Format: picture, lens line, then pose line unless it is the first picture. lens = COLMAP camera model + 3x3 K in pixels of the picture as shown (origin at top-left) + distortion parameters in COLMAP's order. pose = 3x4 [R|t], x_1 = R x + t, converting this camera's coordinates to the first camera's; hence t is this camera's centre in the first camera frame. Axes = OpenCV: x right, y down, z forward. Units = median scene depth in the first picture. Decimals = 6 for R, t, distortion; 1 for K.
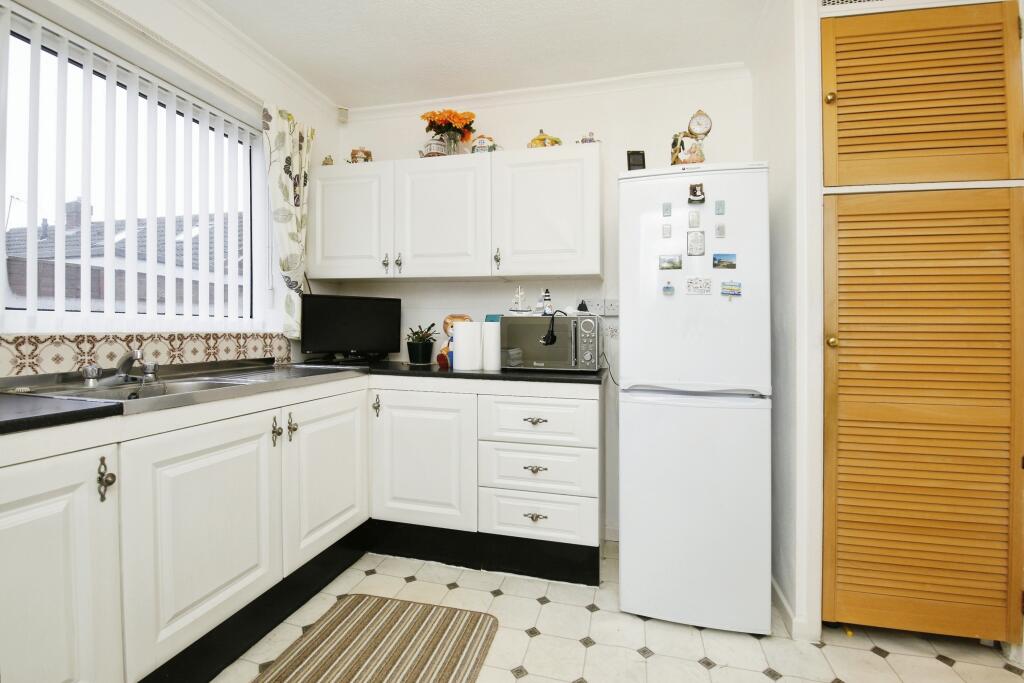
lens RADIAL K [[458.4, 0, 512.8], [0, 458.4, 326.5], [0, 0, 1]] dist [-0.000579, -0.000253]
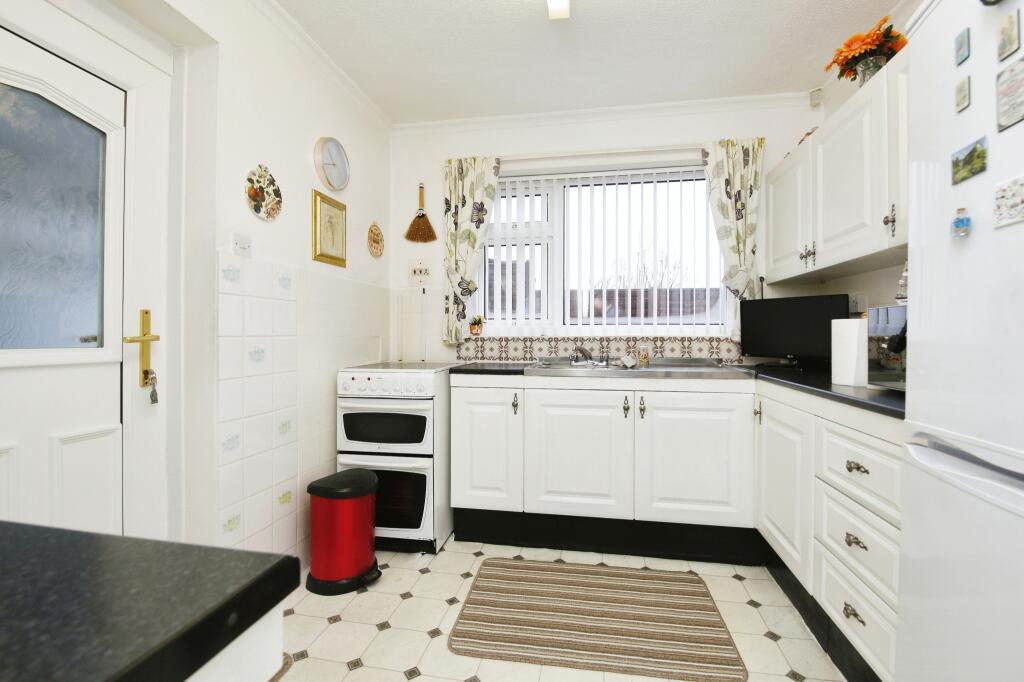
lens RADIAL K [[458.4, 0, 530.6], [0, 458.4, 339.8], [0, 0, 1]] dist [-0.000645, -0.000062]
pose [[0.079799, -0.002813, -0.996807, 0.615721], [0.006736, 0.999975, -0.002283, 0.021744], [0.996788, -0.006533, 0.079815, 0.456674]]
